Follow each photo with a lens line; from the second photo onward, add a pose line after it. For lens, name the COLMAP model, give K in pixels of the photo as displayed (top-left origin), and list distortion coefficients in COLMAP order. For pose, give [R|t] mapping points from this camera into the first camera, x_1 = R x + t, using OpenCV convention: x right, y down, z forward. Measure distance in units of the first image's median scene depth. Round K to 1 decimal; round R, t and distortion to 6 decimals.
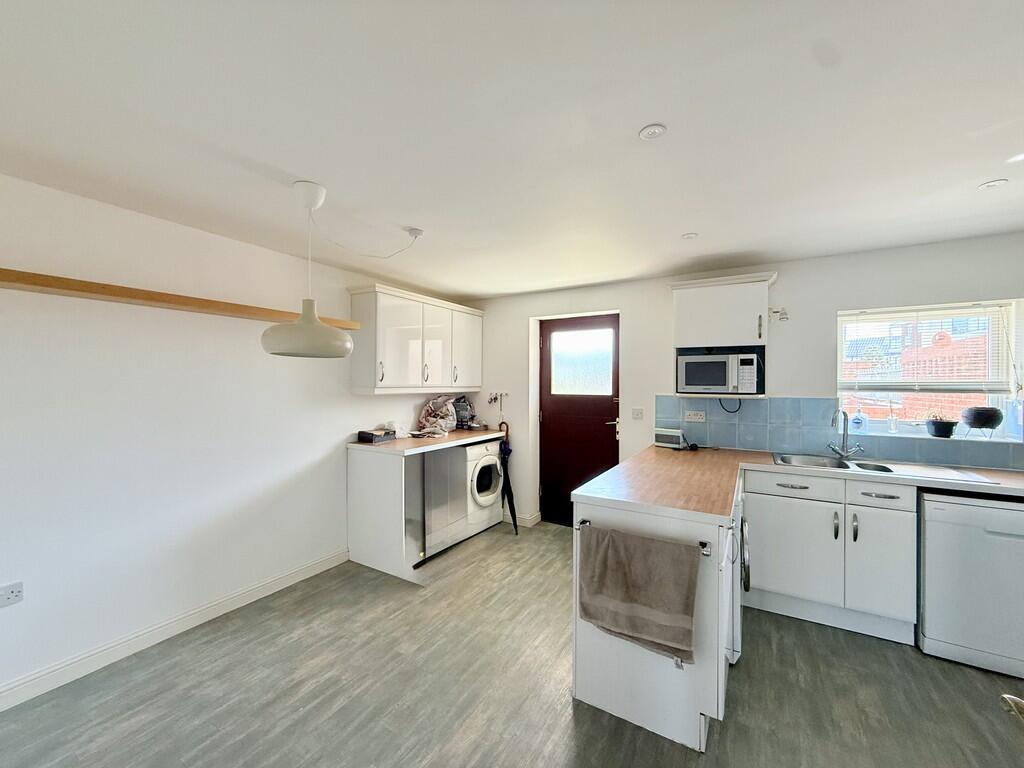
lens RADIAL K [[407.2, 0, 512.0], [0, 407.2, 384.0], [0, 0, 1]] dist [-0.000931, -0.000243]
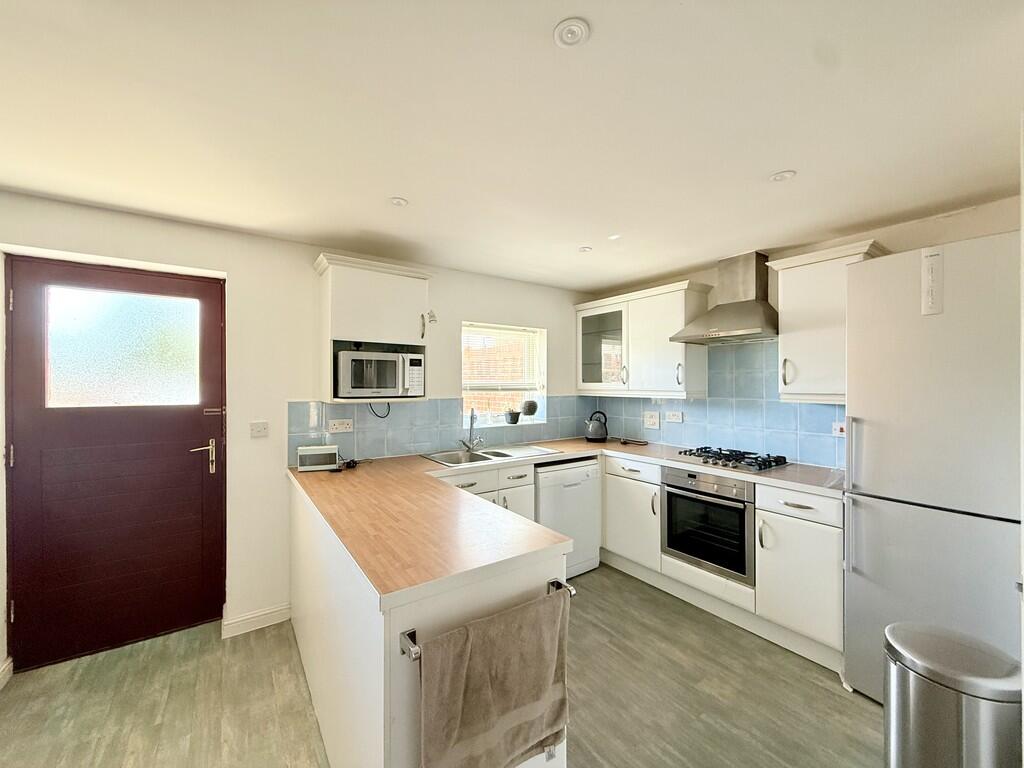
lens RADIAL K [[407.2, 0, 512.0], [0, 407.2, 384.0], [0, 0, 1]] dist [-0.000931, -0.000243]
pose [[0.414914, -0.003019, 0.909856, -0.173563], [0.002011, 0.999995, 0.002401, -0.006412], [-0.909858, 0.000834, 0.414918, 0.403745]]
